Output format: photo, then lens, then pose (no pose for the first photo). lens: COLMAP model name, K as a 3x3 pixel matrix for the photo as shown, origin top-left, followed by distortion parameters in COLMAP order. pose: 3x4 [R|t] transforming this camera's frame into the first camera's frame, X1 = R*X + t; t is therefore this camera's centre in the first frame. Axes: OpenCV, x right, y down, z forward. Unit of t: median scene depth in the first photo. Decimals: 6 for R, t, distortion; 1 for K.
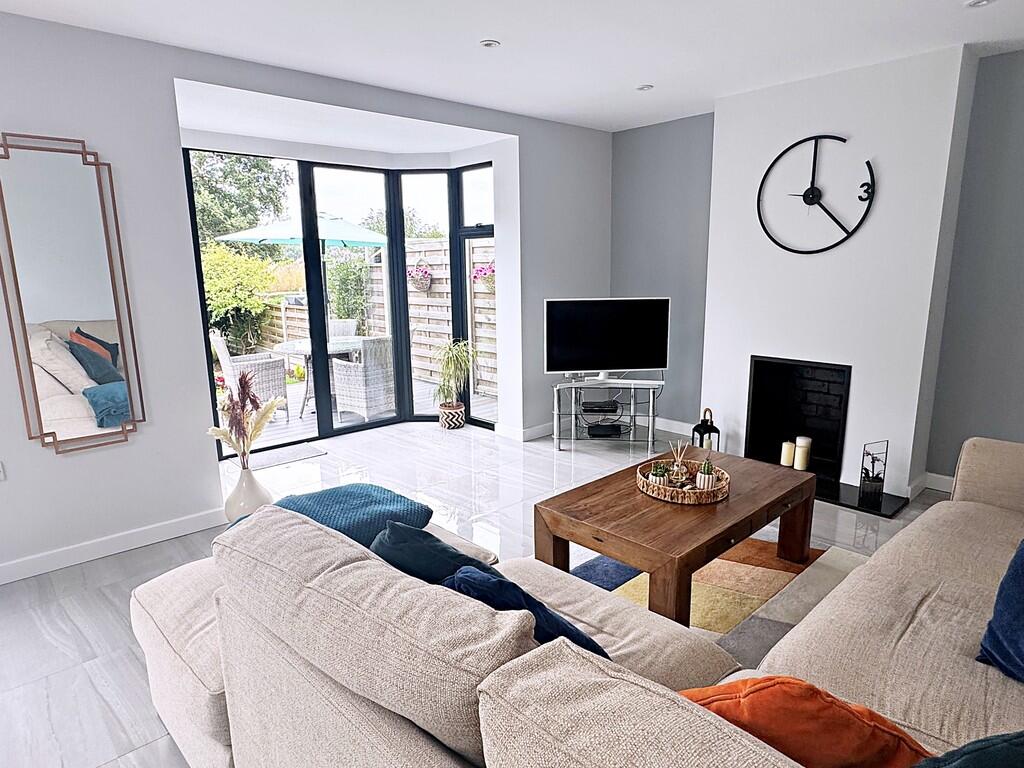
lens RADIAL K [[611.3, 0, 508.4], [0, 611.3, 385.7], [0, 0, 1]] dist [-0.004634, 0.000752]
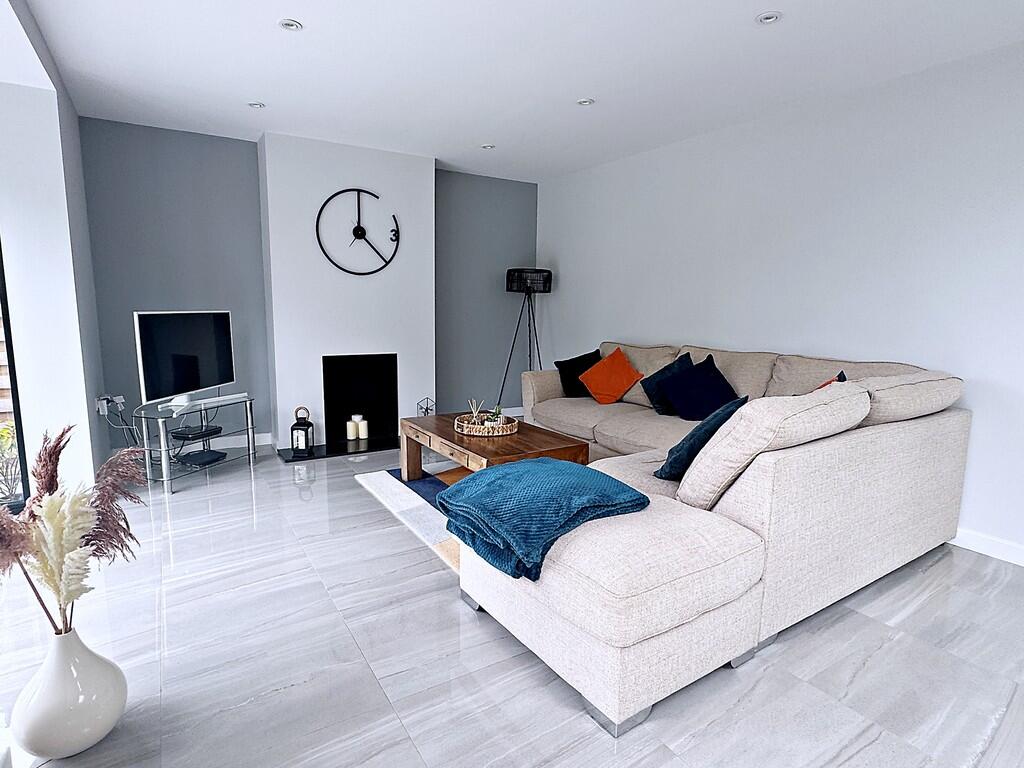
lens RADIAL K [[561.0, 0, 512.6], [0, 561.0, 385.5], [0, 0, 1]] dist [-0.000217, -0.000018]
pose [[0.186375, -0.127946, 0.974112, -0.577014], [0.176355, 0.979737, 0.094943, -0.030078], [-0.966521, 0.154095, 0.205162, 0.387764]]
